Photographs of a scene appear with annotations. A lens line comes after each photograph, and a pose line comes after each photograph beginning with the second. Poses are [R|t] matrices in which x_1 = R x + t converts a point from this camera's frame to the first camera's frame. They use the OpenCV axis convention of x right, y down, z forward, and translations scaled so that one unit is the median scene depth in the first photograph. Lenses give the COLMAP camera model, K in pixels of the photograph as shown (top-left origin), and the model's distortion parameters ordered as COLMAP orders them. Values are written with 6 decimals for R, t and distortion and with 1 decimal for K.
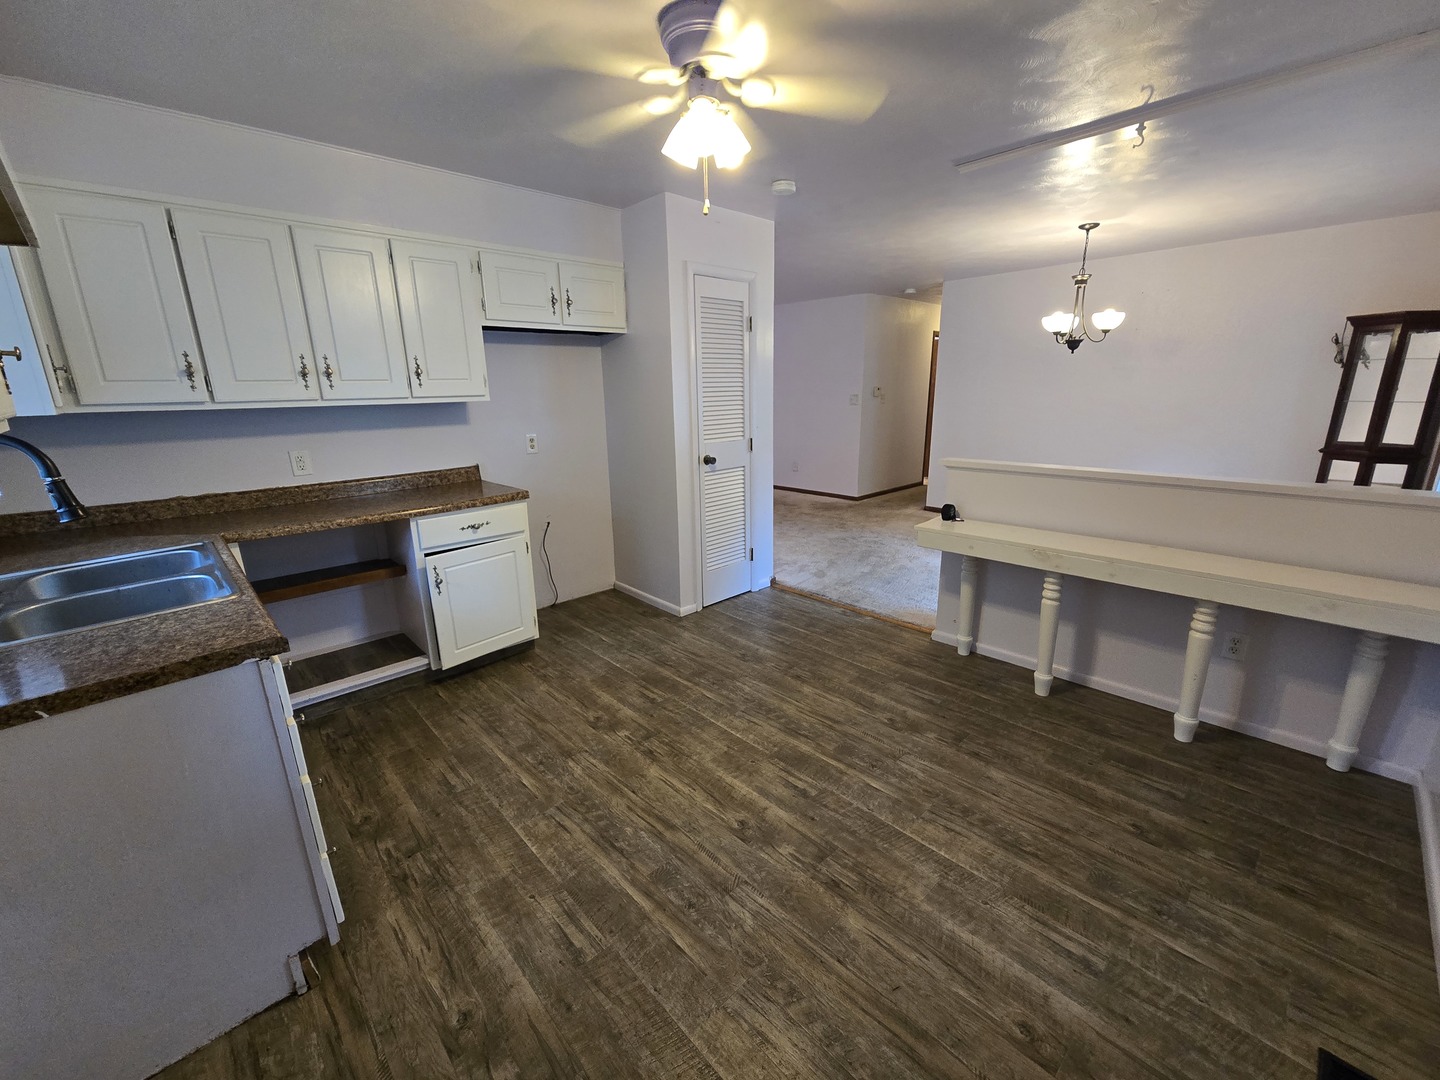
lens RADIAL K [[594.5, 0, 725.6], [0, 594.5, 542.3], [0, 0, 1]] dist [-0.000402, 0.000032]
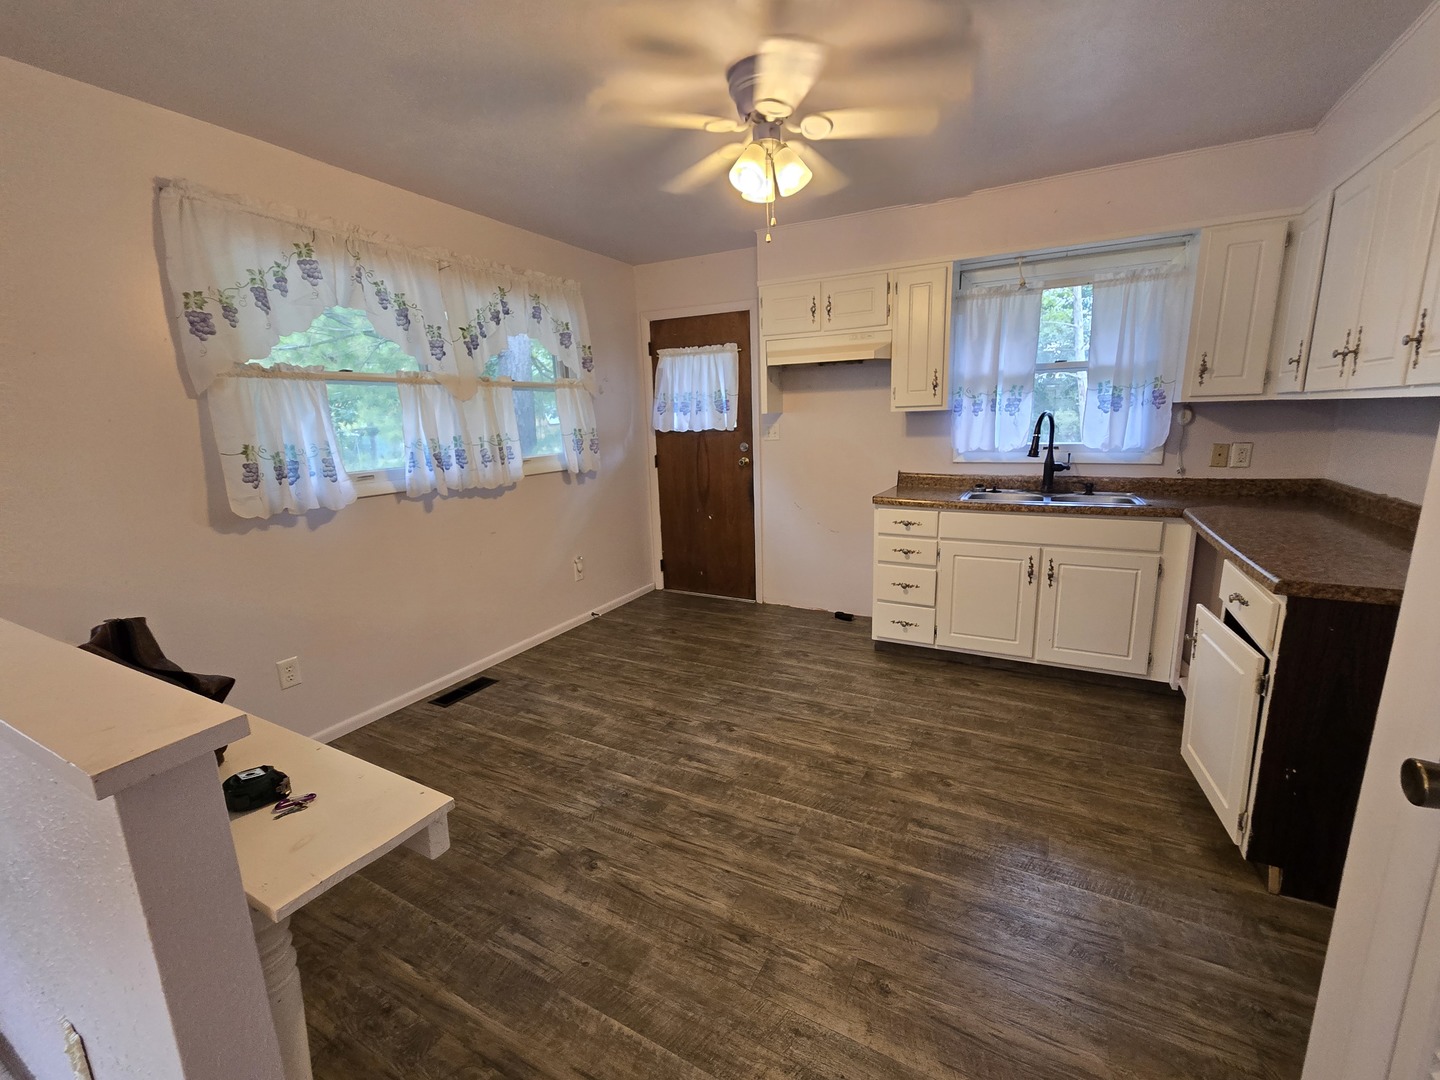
lens RADIAL K [[594.5, 0, 725.6], [0, 594.5, 542.3], [0, 0, 1]] dist [-0.000402, 0.000032]
pose [[-0.950238, 0.106928, -0.292599, 0.334882], [-0.036144, 0.895062, 0.444474, -0.427362], [0.309421, 0.432932, -0.846658, 1.697818]]
